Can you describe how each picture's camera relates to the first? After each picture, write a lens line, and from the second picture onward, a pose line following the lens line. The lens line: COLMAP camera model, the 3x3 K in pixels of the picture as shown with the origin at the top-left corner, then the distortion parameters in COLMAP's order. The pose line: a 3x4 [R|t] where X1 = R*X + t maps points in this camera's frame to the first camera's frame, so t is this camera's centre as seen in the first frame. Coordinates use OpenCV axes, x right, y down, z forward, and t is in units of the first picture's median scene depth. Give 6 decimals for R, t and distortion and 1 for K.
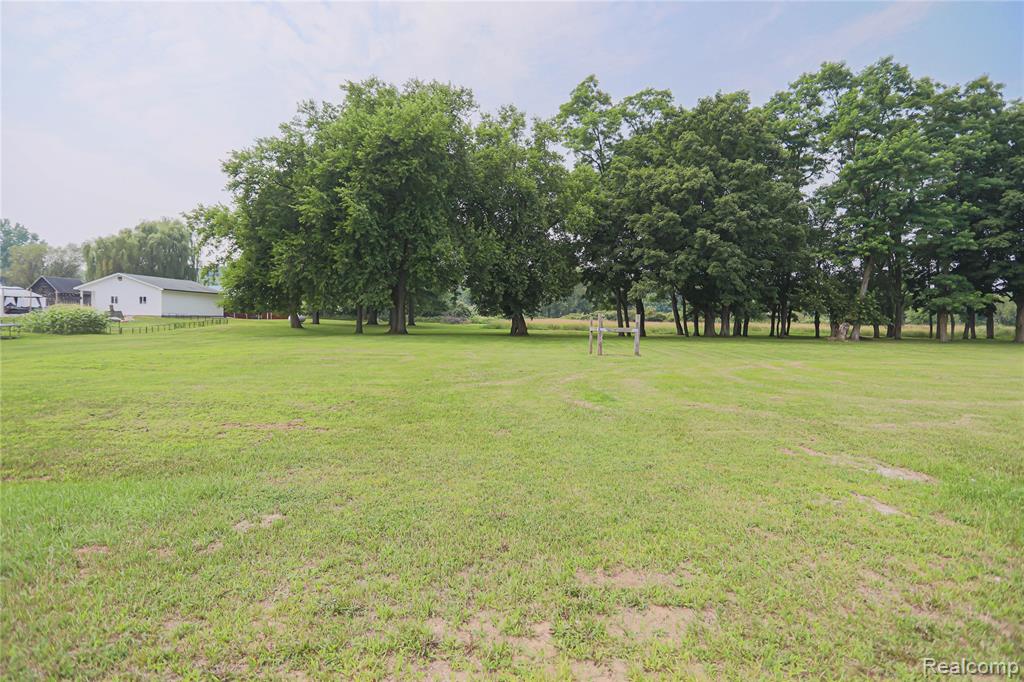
lens RADIAL K [[526.0, 0, 517.6], [0, 526.0, 321.1], [0, 0, 1]] dist [-0.062648, 0.024238]
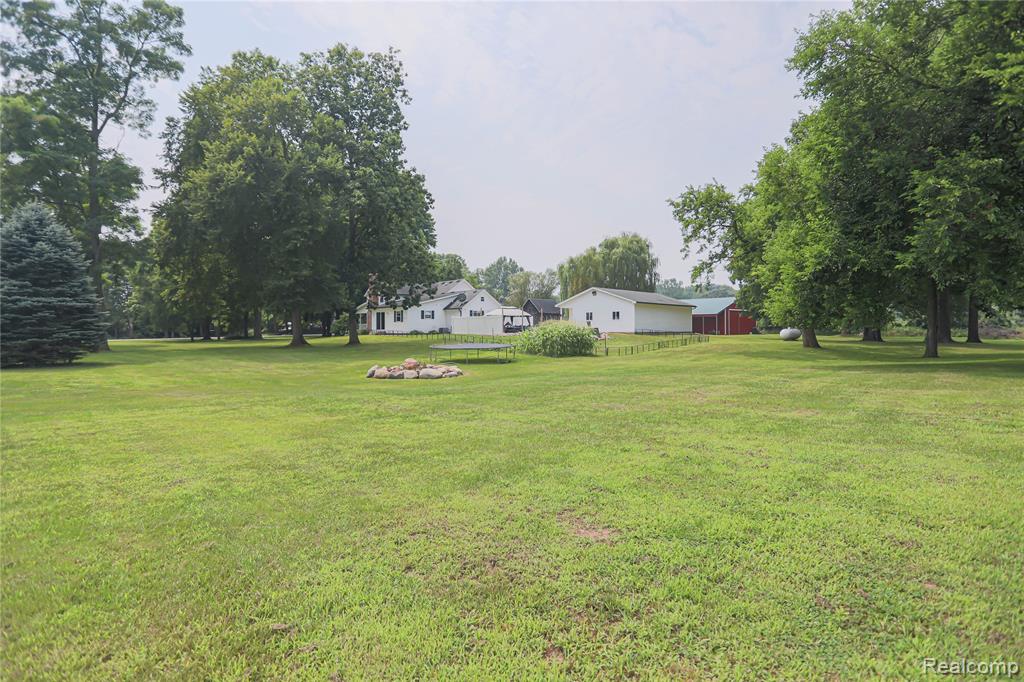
lens RADIAL K [[526.0, 0, 512.1], [0, 526.0, 337.5], [0, 0, 1]] dist [-0.062648, 0.024238]
pose [[0.711098, -0.008058, -0.703046, -0.227829], [0.009465, 0.999953, -0.001887, -0.002735], [0.703029, -0.005312, 0.711142, 0.228995]]
